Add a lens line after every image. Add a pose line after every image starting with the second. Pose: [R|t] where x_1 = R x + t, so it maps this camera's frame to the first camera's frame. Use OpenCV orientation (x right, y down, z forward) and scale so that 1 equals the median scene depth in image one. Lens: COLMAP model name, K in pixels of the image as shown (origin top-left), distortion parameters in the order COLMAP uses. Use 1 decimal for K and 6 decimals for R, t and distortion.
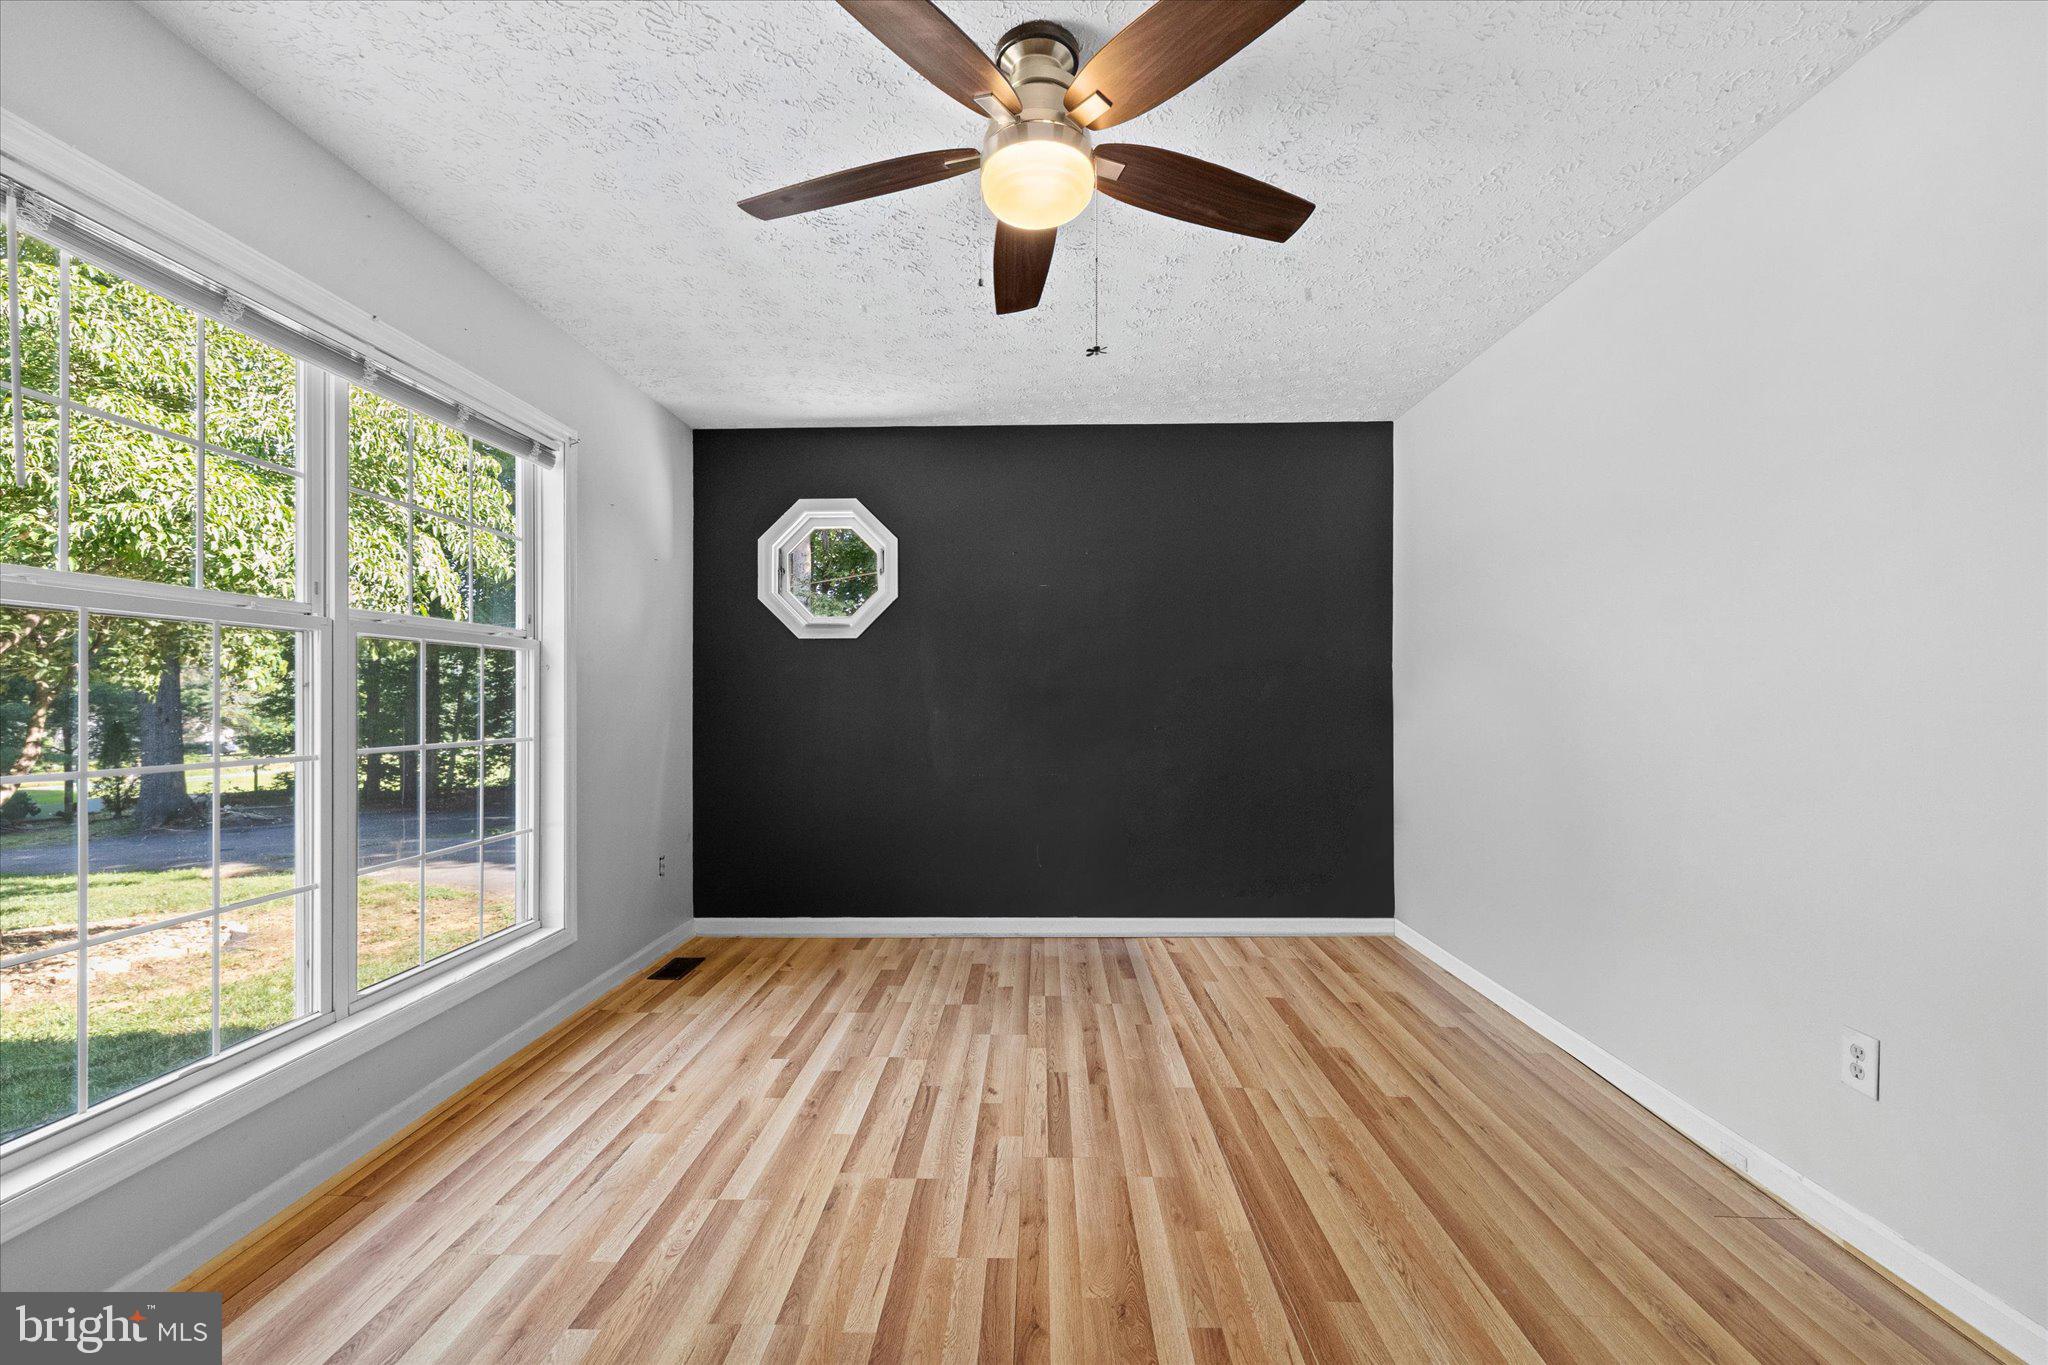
lens RADIAL K [[871.3, 0, 1026.4], [0, 871.3, 691.3], [0, 0, 1]] dist [0.002506, 0.000249]
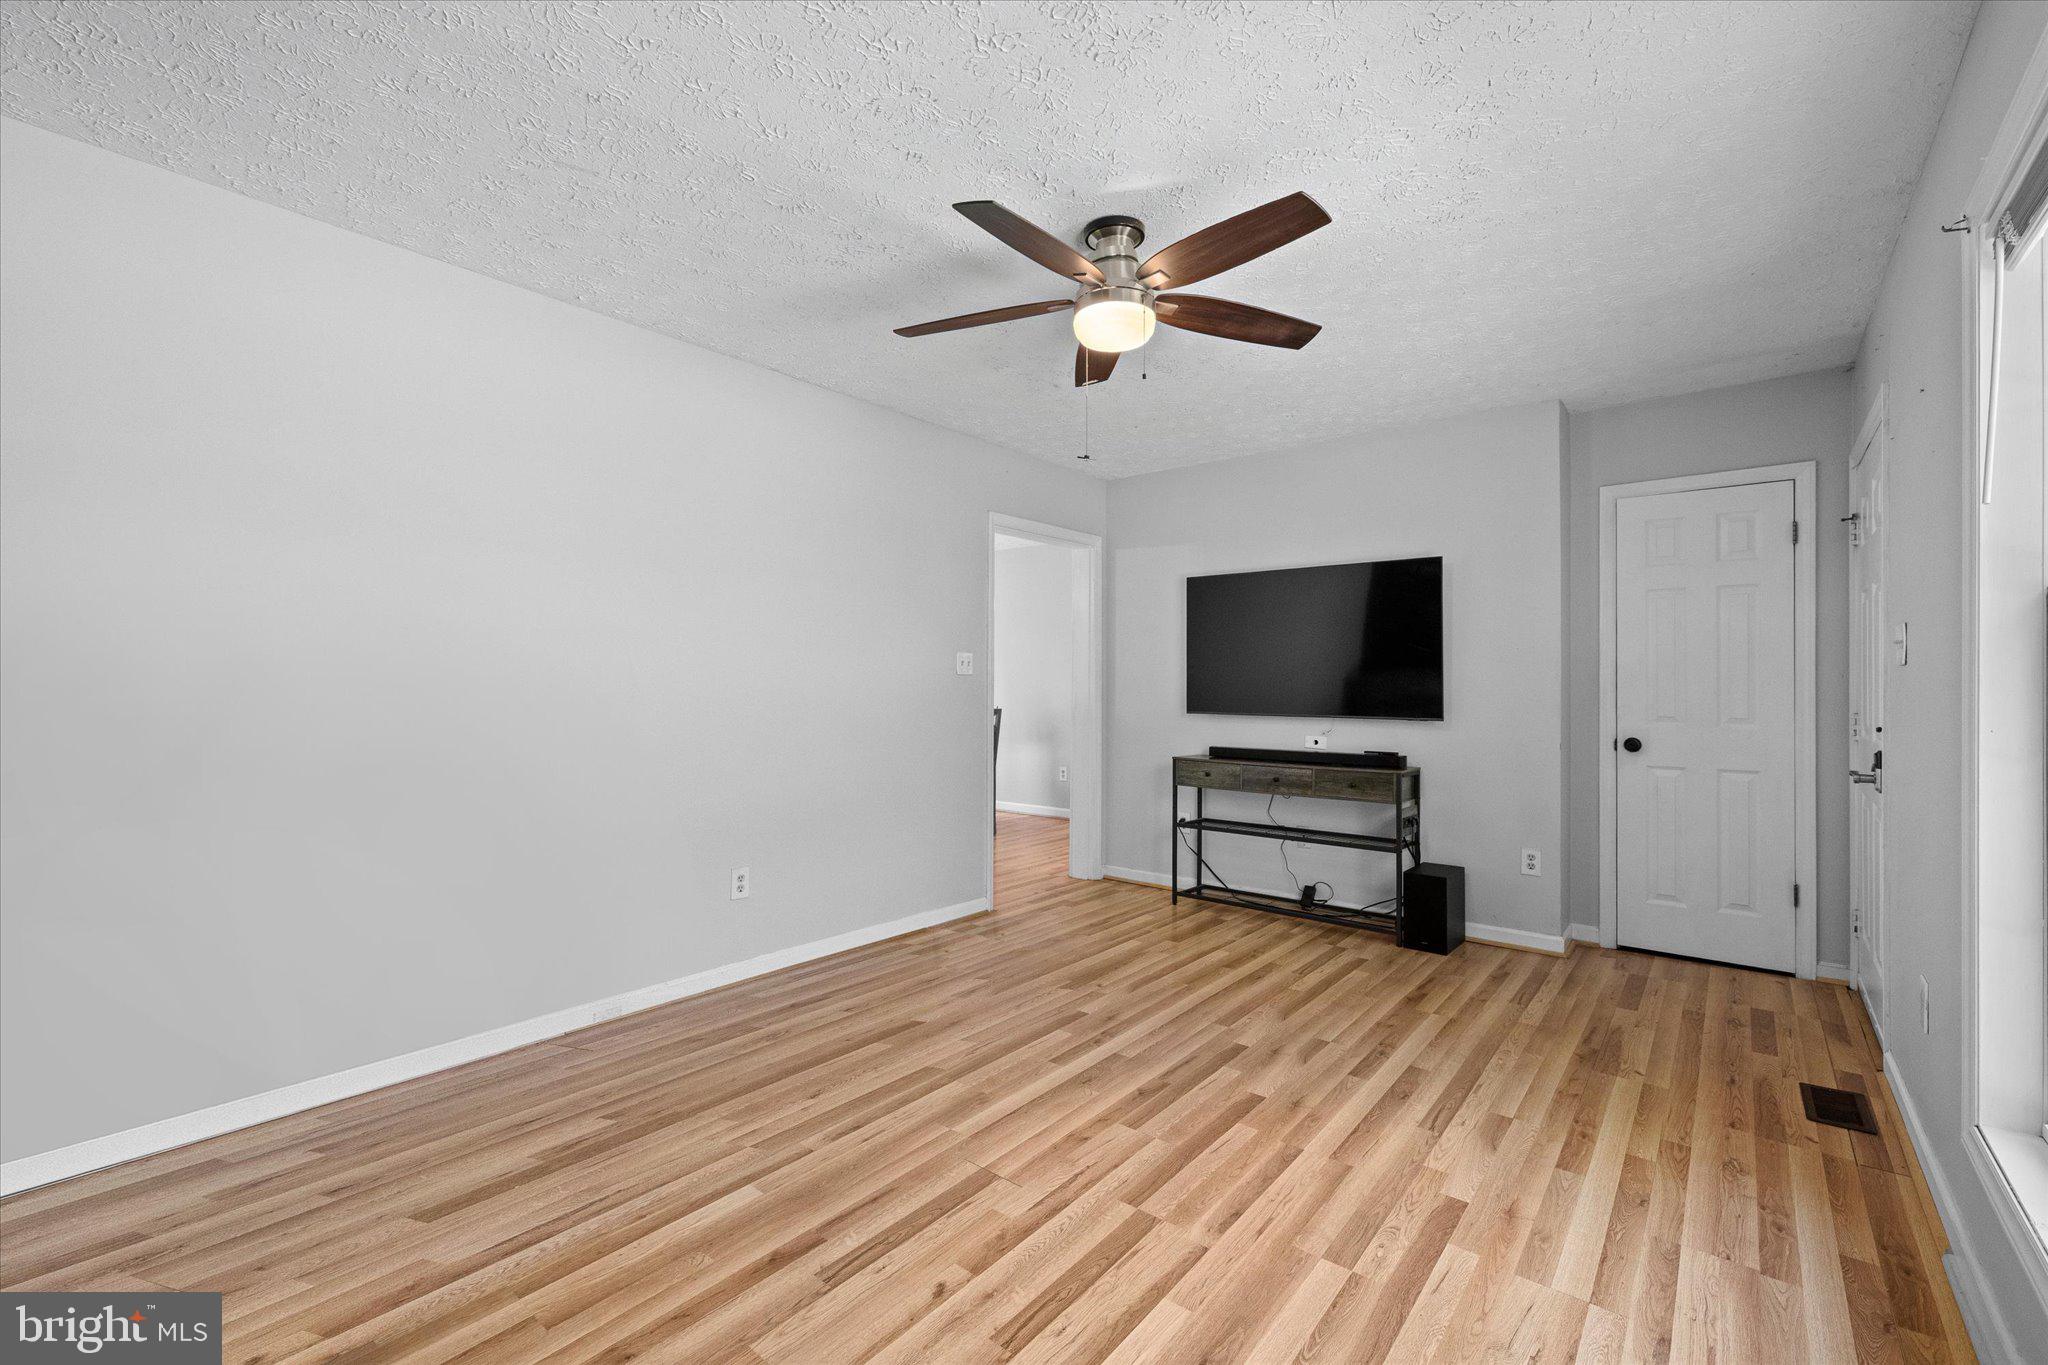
lens RADIAL K [[865.3, 0, 1023.9], [0, 865.3, 674.3], [0, 0, 1]] dist [0.000821, 0.000129]
pose [[-0.782304, 0.010566, 0.622807, -0.485722], [-0.004882, 0.999721, -0.023093, 0.006239], [-0.622877, -0.021106, -0.782035, 1.431749]]
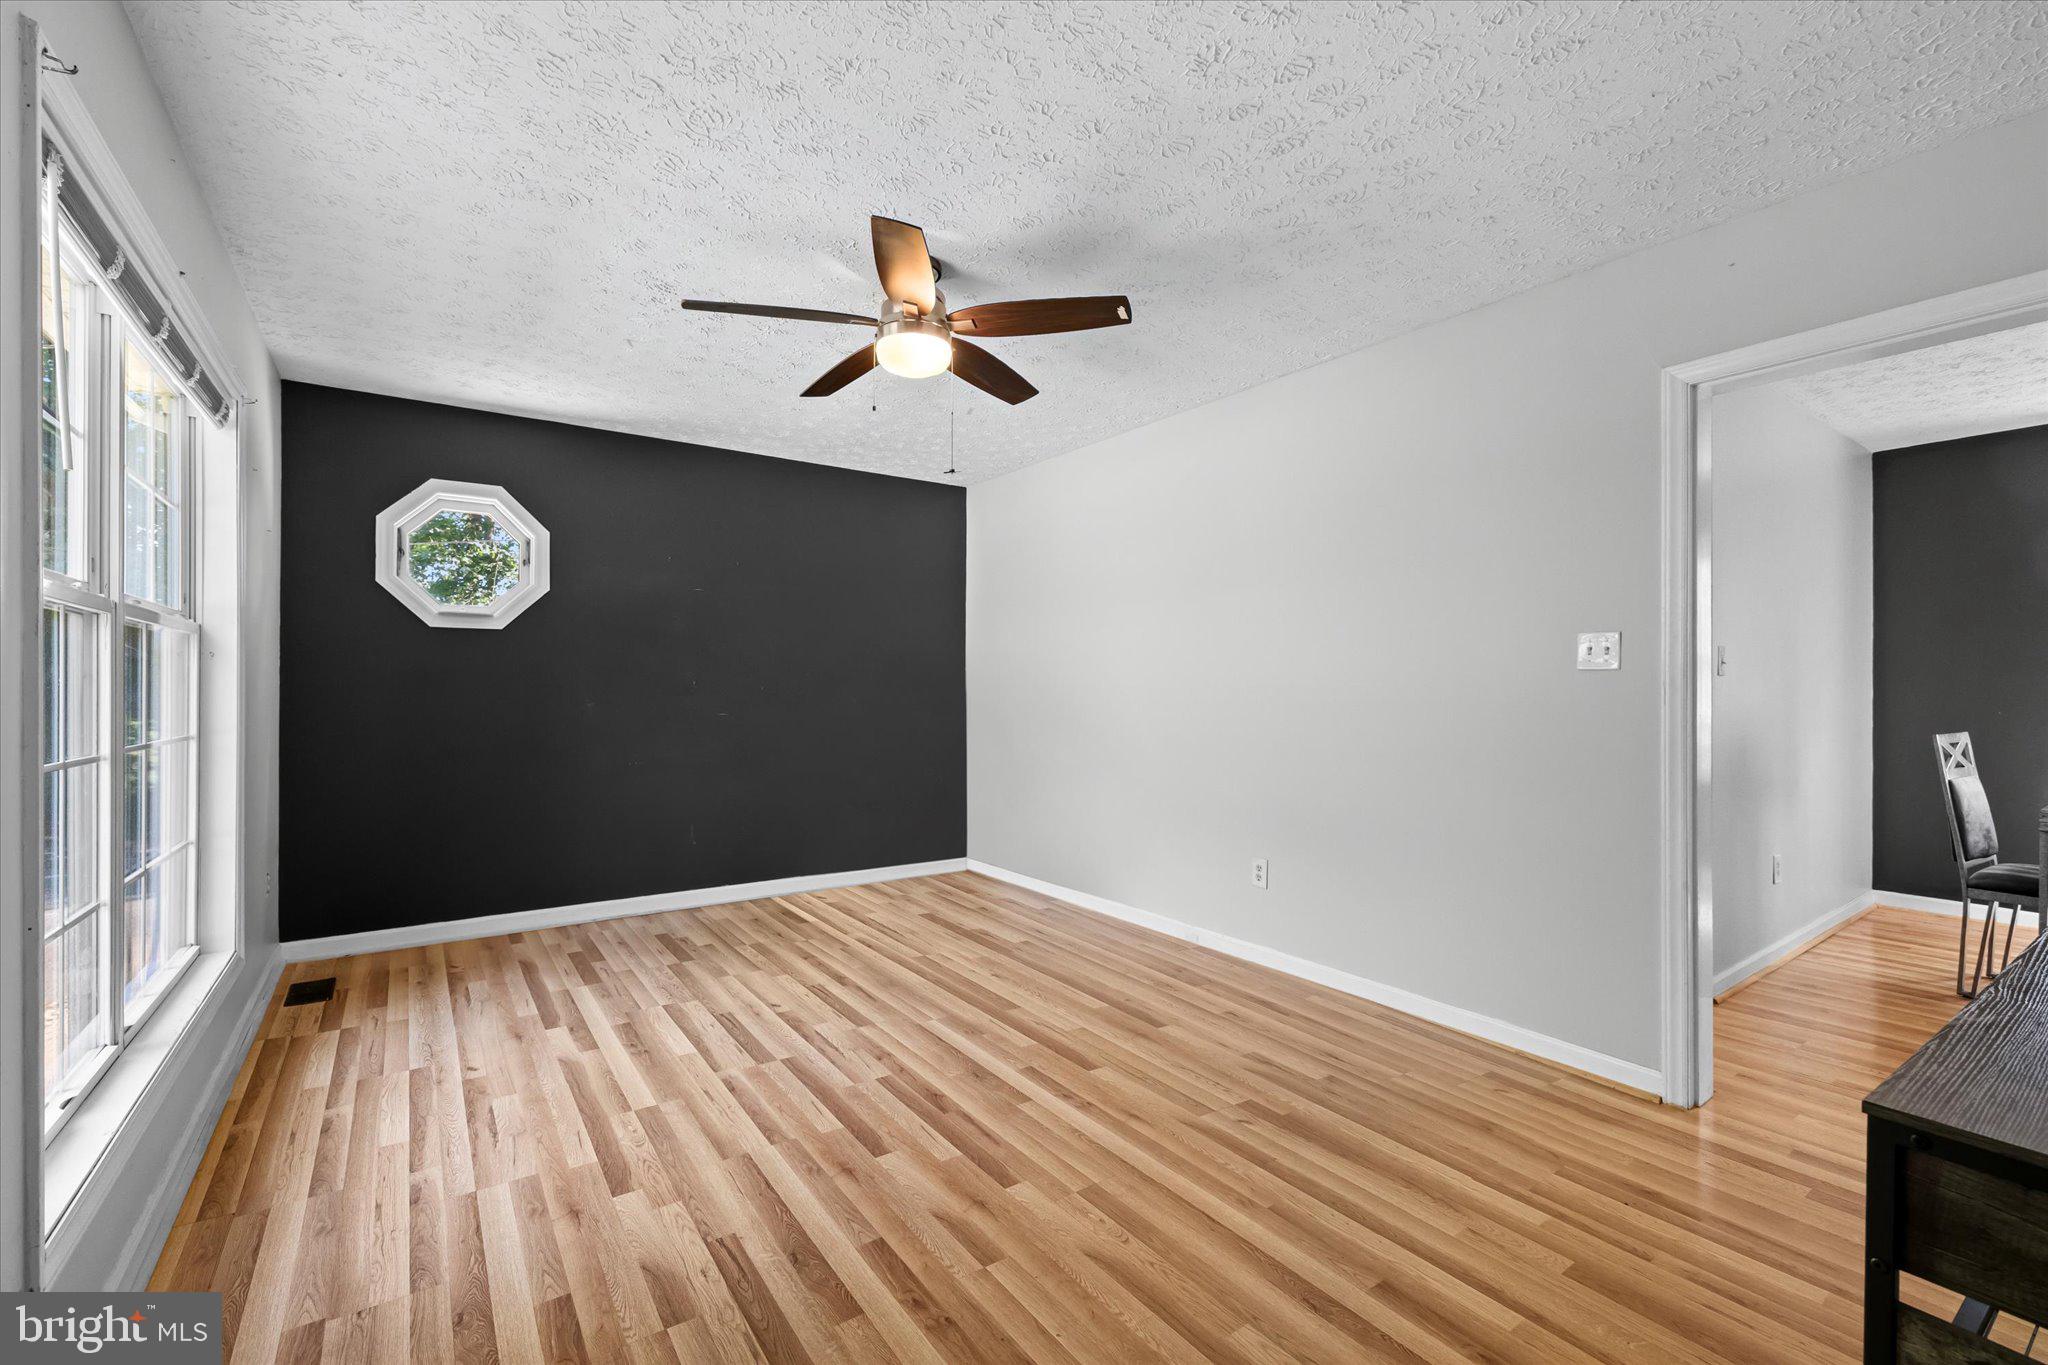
lens RADIAL K [[865.3, 0, 1023.9], [0, 865.3, 674.3], [0, 0, 1]] dist [0.000821, 0.000129]
pose [[0.804682, 0.017262, 0.593456, -0.483046], [-0.011188, 0.999841, -0.013913, -0.005393], [-0.593601, 0.004557, 0.804746, -0.212276]]
